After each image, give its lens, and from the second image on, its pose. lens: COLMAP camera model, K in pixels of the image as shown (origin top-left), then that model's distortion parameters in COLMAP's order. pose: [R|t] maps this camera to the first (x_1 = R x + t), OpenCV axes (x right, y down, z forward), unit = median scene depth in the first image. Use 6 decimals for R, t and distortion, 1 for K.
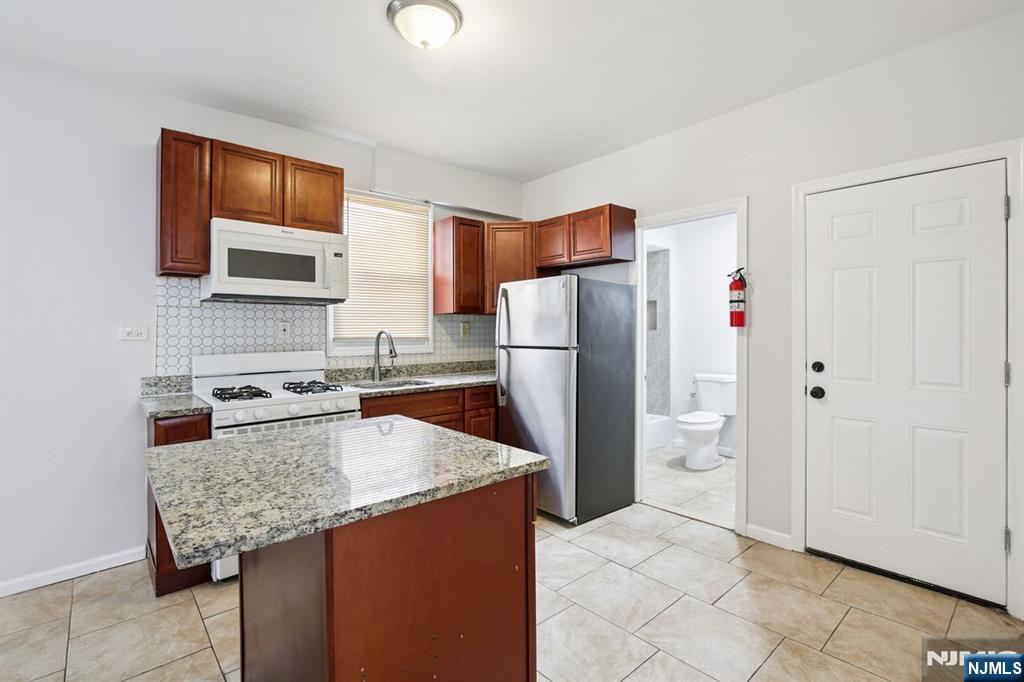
lens RADIAL K [[483.7, 0, 509.4], [0, 483.7, 345.5], [0, 0, 1]] dist [-0.004142, 0.000325]
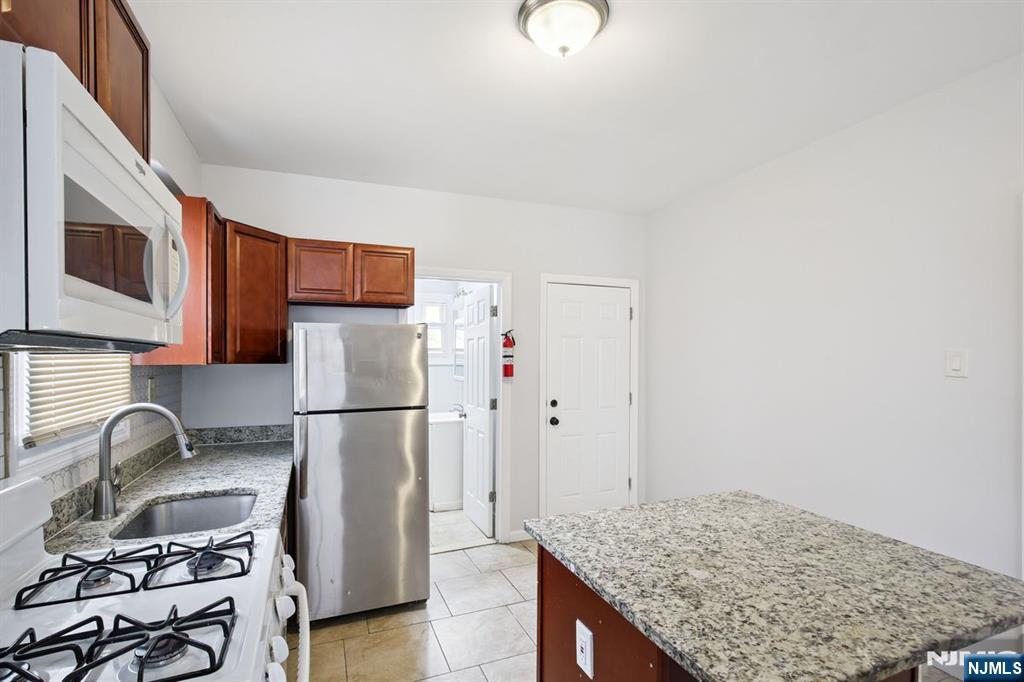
lens RADIAL K [[481.0, 0, 512.8], [0, 481.0, 377.1], [0, 0, 1]] dist [-0.011268, 0.000225]
pose [[0.326424, -0.035534, 0.944555, -0.662791], [0.038408, 0.998966, 0.024308, -0.064764], [-0.944443, 0.028344, 0.327452, 0.558790]]
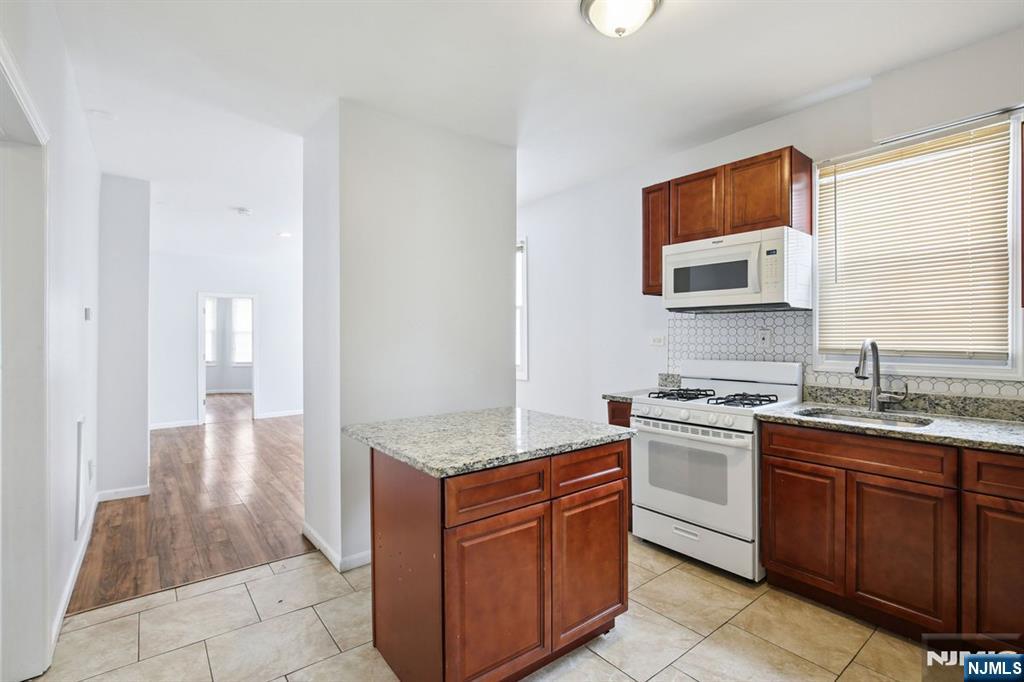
lens RADIAL K [[483.7, 0, 509.4], [0, 483.7, 345.5], [0, 0, 1]] dist [-0.004142, 0.000325]
pose [[-0.055188, 0.022670, -0.998219, 0.533360], [-0.029732, 0.999262, 0.024338, -0.027752], [0.998033, 0.031022, -0.054474, 0.580321]]
